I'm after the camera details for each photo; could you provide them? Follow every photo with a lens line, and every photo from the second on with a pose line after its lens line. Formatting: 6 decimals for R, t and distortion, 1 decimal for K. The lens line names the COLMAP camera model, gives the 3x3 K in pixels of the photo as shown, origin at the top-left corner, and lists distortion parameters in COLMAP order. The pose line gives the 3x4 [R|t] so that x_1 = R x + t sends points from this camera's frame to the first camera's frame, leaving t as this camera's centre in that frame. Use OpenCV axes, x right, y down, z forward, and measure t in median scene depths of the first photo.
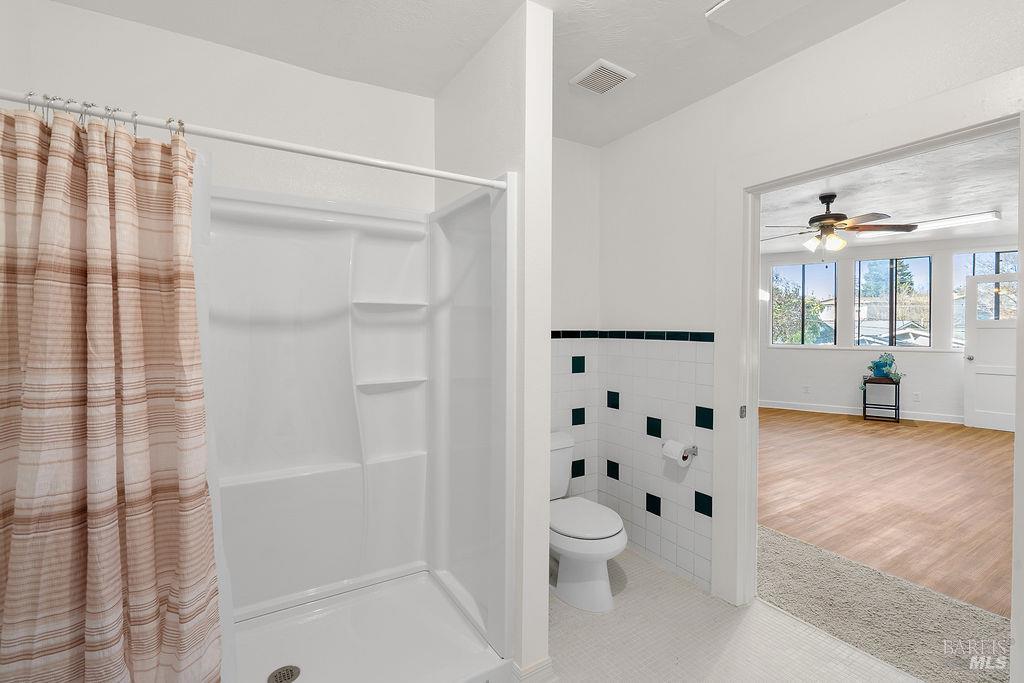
lens RADIAL K [[457.9, 0, 509.6], [0, 457.9, 339.1], [0, 0, 1]] dist [-0.009433, 0.000561]
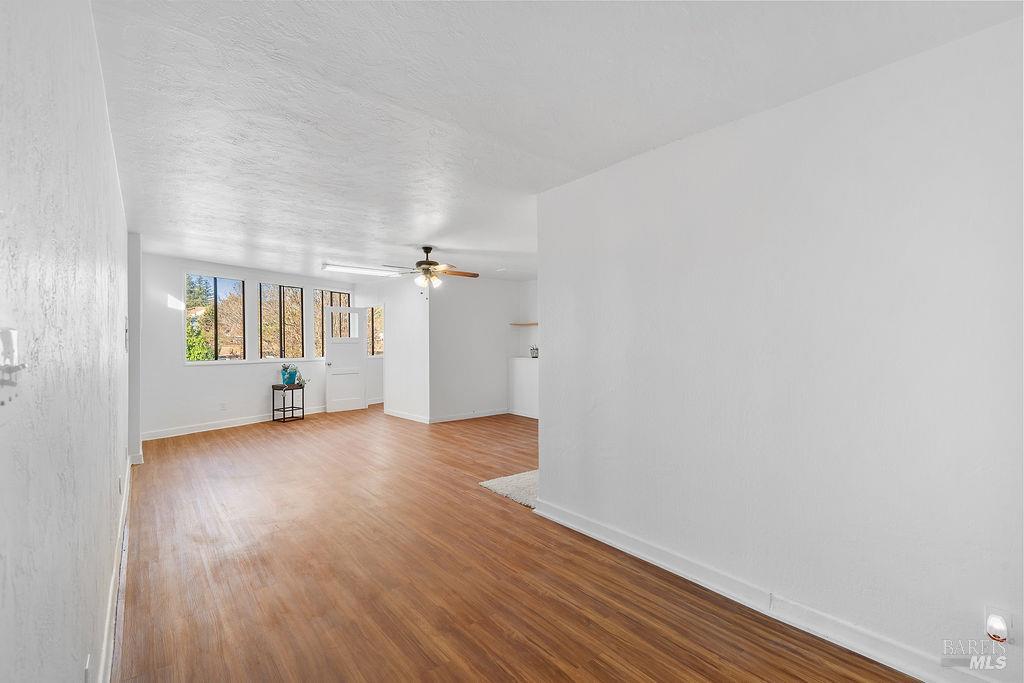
lens RADIAL K [[457.9, 0, 509.6], [0, 457.9, 339.1], [0, 0, 1]] dist [-0.009433, 0.000561]
pose [[-0.139792, 0.010215, 0.990128, -0.450141], [0.017458, 0.999817, -0.007850, -0.013745], [-0.990027, 0.016188, -0.139944, 0.603821]]
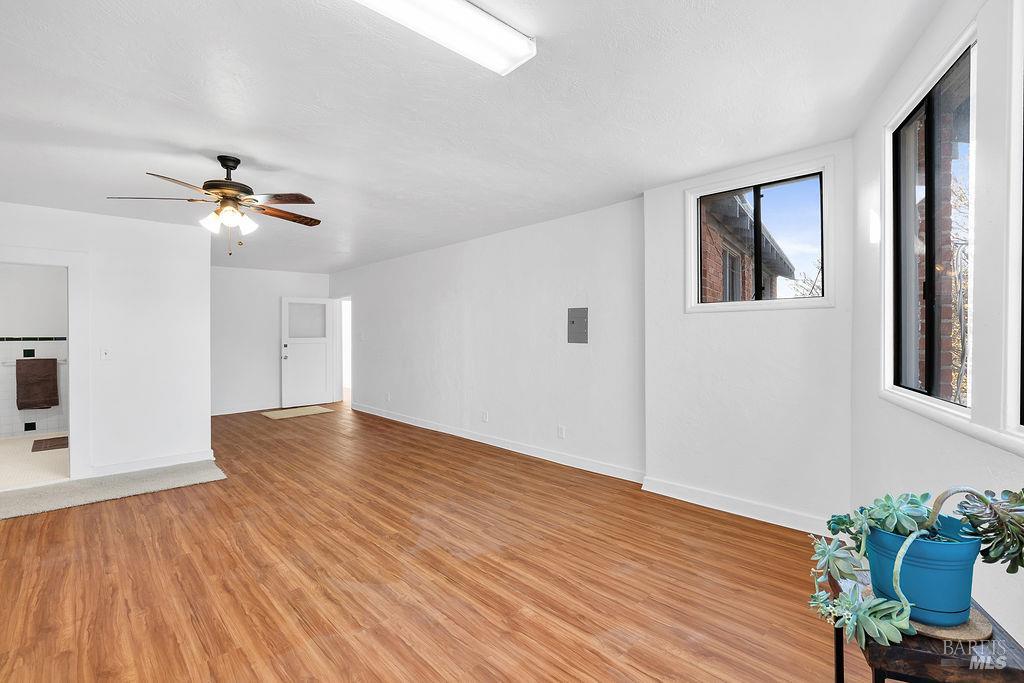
lens RADIAL K [[469.9, 0, 512.8], [0, 469.9, 331.8], [0, 0, 1]] dist [-0.001447, 0.001204]
pose [[0.213709, -0.003537, -0.976891, 0.978337], [-0.011401, 0.999916, -0.006115, -0.020743], [0.976831, 0.012444, 0.213651, 0.816611]]
